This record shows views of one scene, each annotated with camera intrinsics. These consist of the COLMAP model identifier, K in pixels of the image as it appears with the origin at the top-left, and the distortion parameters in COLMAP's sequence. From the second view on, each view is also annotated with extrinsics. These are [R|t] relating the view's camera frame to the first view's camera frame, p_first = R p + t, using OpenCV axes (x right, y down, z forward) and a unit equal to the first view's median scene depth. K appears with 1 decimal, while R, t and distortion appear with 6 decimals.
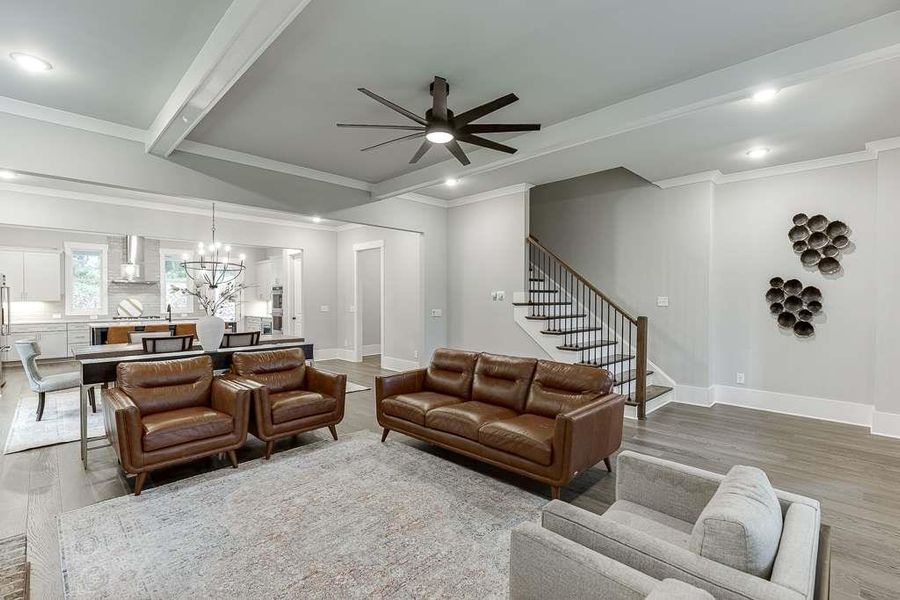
lens RADIAL K [[405.3, 0, 454.7], [0, 405.3, 301.4], [0, 0, 1]] dist [0.002505, -0.001364]
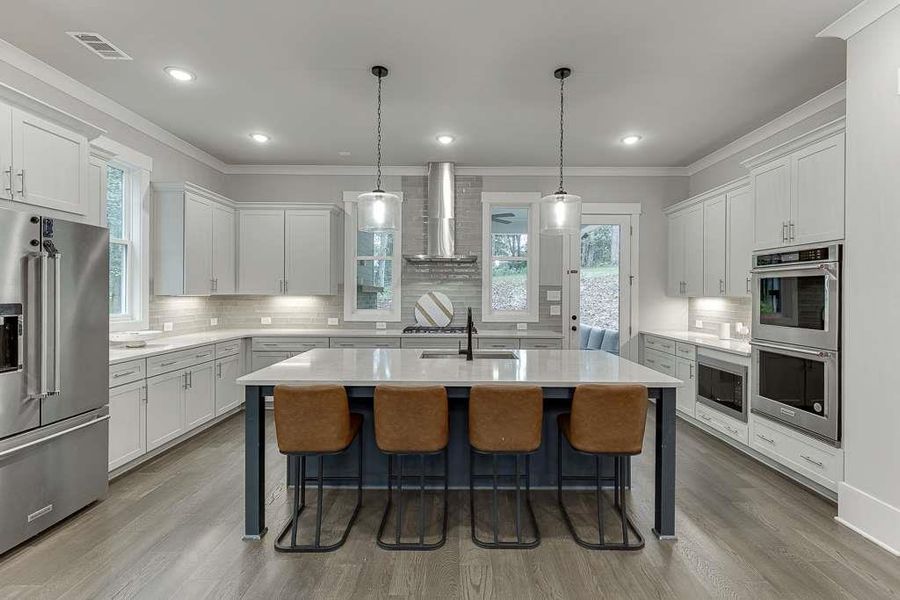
lens RADIAL K [[405.3, 0, 455.2], [0, 405.3, 291.8], [0, 0, 1]] dist [0.002505, -0.001364]
pose [[0.697949, 0.002526, -0.716143, -0.423982], [-0.010895, 0.999916, -0.007092, -0.003225], [0.716064, 0.012752, 0.697918, 0.682423]]
